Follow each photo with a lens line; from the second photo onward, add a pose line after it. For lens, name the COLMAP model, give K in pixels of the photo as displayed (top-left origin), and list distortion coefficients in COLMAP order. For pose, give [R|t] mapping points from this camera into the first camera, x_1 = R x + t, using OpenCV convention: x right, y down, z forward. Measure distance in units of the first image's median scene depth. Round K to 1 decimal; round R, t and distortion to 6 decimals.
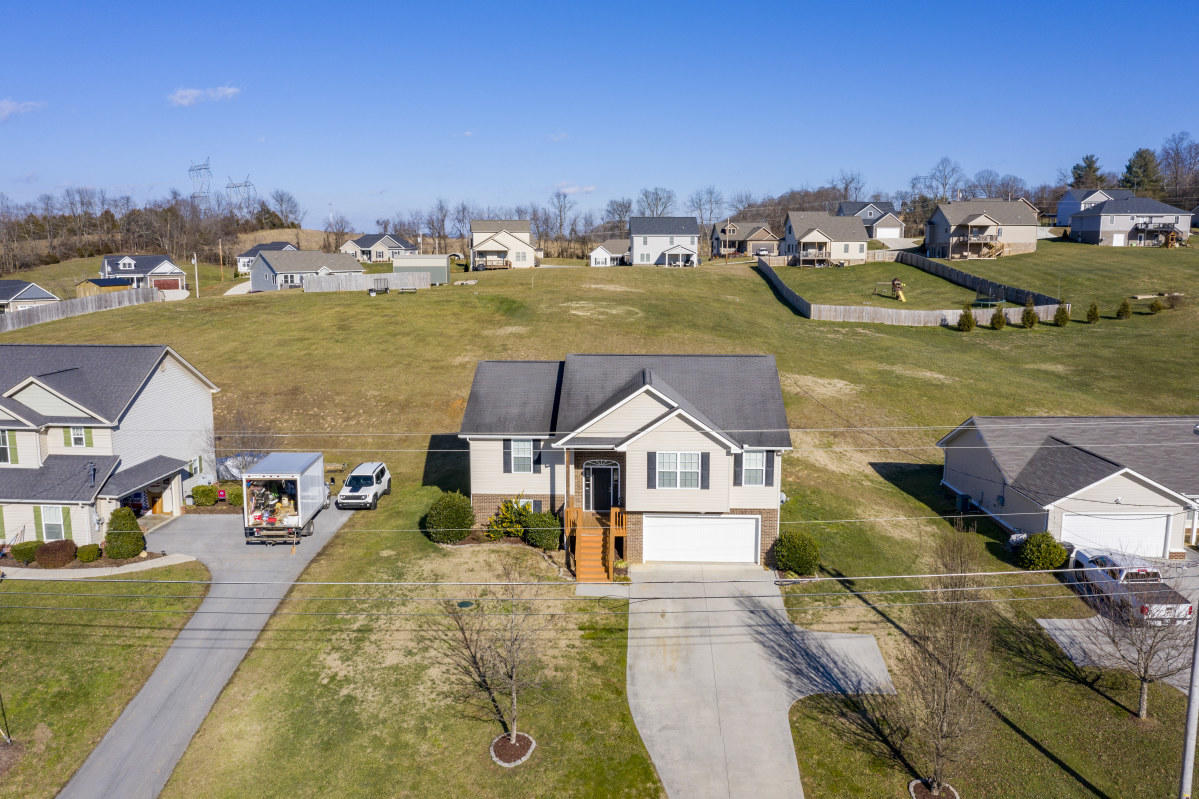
lens RADIAL K [[951.6, 0, 595.4], [0, 951.6, 399.5], [0, 0, 1]] dist [-0.015021, 0.004189]
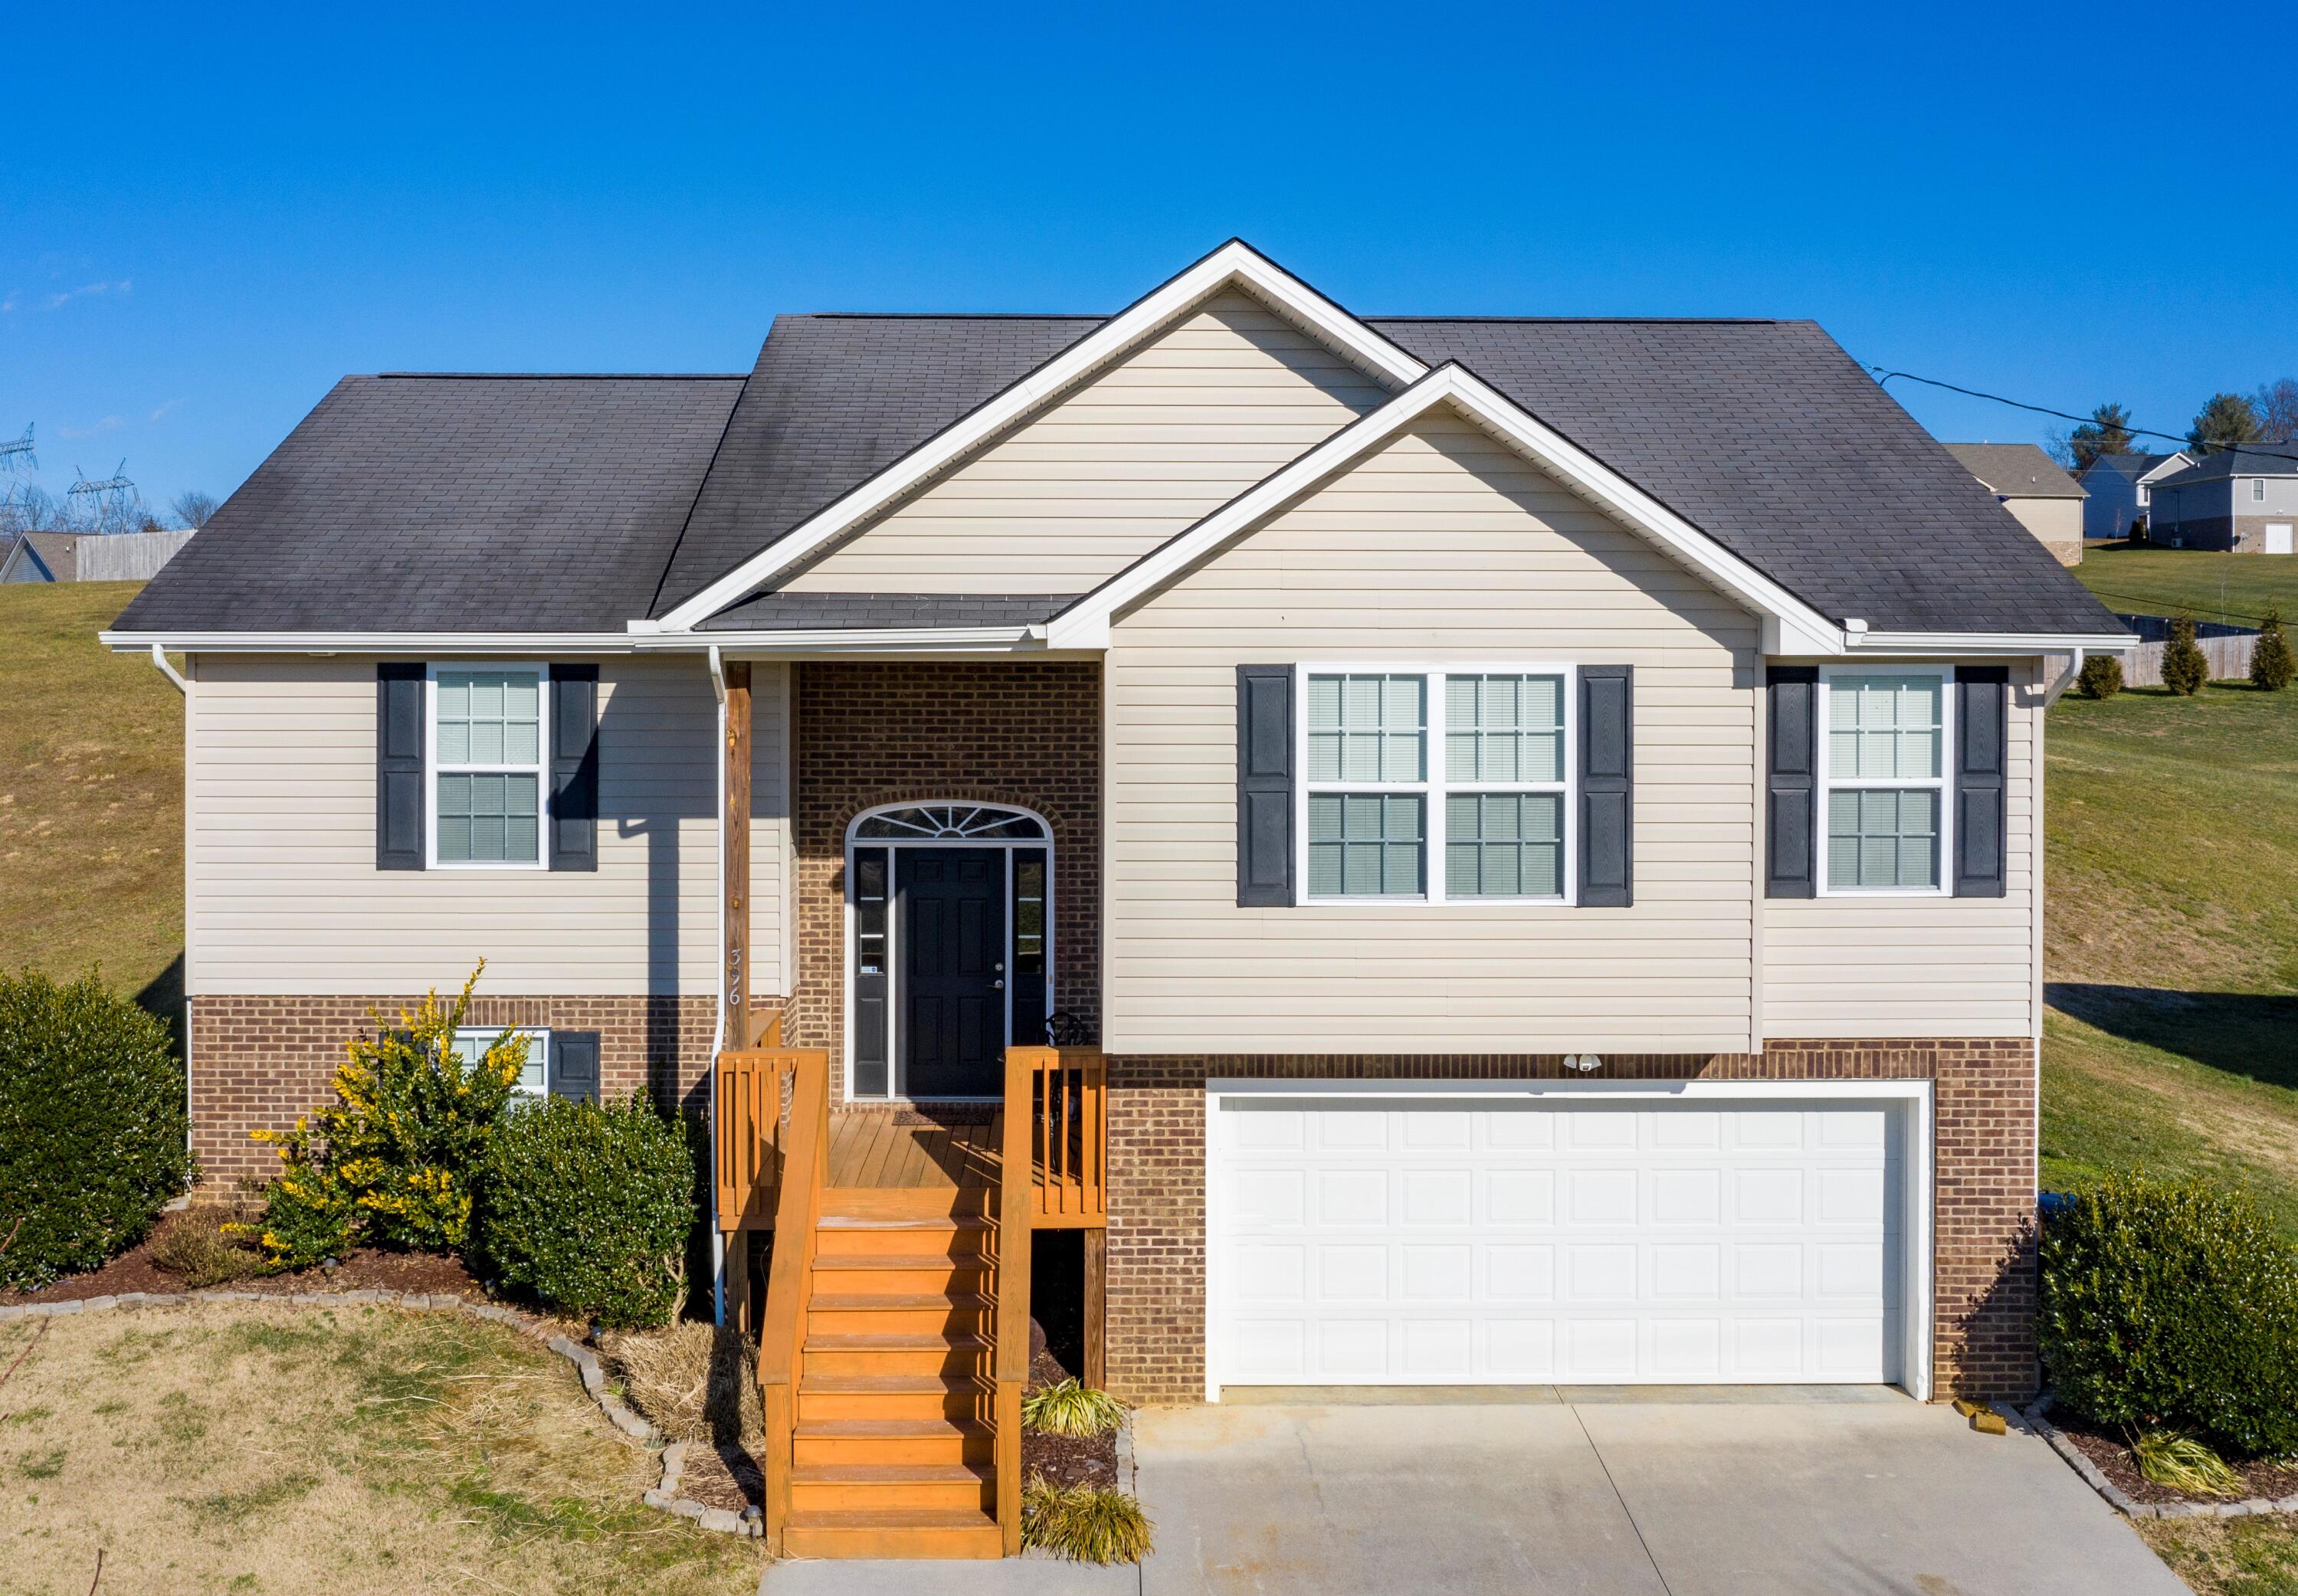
lens RADIAL K [[2149.0, 0, 1087.7], [0, 2149.0, 687.3], [0, 0, 1]] dist [-0.016799, 0.000000]
pose [[0.998139, 0.003250, 0.060895, 0.007597], [0.006253, 0.987860, -0.155219, 0.105933], [-0.060660, 0.155311, 0.986001, 0.608329]]
